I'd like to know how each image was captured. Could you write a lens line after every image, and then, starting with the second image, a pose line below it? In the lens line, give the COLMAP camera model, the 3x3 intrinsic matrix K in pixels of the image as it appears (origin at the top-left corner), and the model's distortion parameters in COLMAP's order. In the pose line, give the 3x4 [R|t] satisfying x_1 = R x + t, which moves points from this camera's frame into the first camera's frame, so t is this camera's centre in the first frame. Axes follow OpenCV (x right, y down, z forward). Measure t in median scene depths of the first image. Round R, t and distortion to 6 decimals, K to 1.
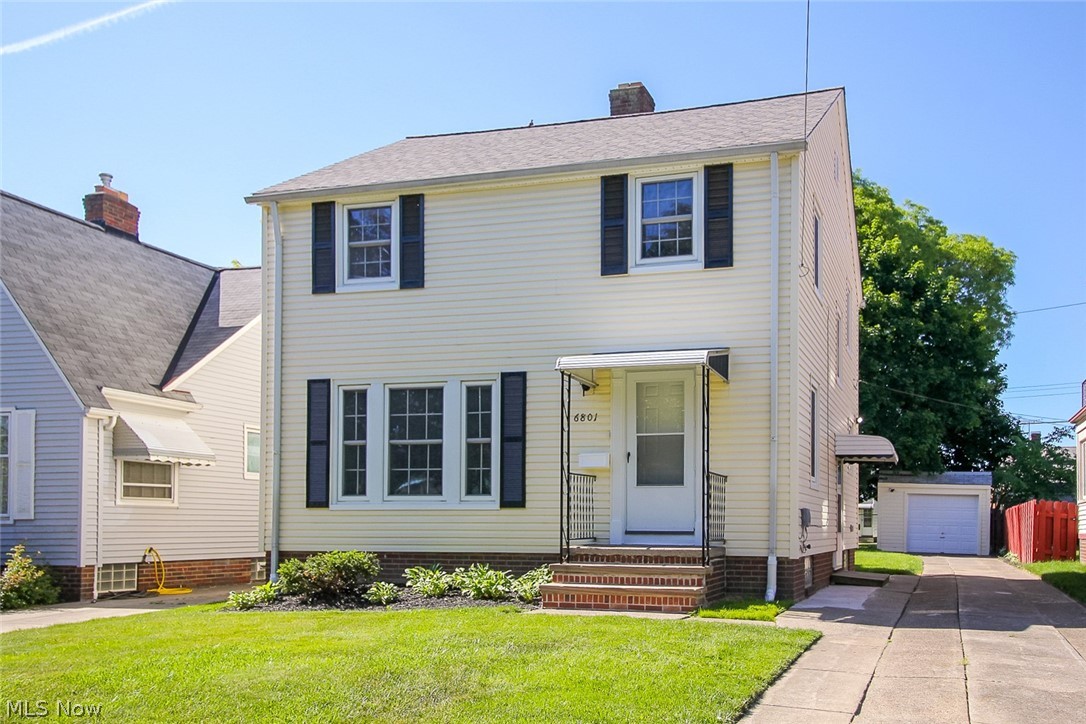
lens RADIAL K [[871.2, 0, 543.0], [0, 871.2, 356.0], [0, 0, 1]] dist [0.036804, 0.001246]
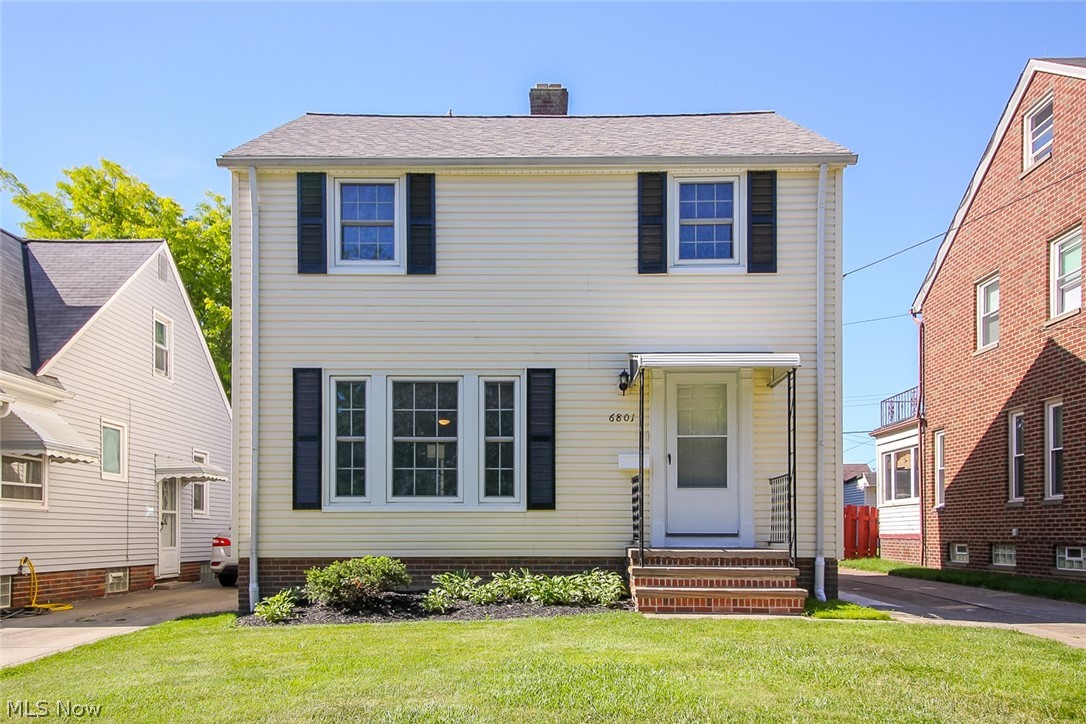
lens RADIAL K [[868.5, 0, 543.0], [0, 868.5, 371.5], [0, 0, 1]] dist [0.046022, -0.000233]
pose [[0.970927, 0.039114, 0.236159, -0.258354], [-0.041905, 0.999098, 0.006809, 0.015258], [-0.235680, -0.016507, 0.971690, 0.071705]]
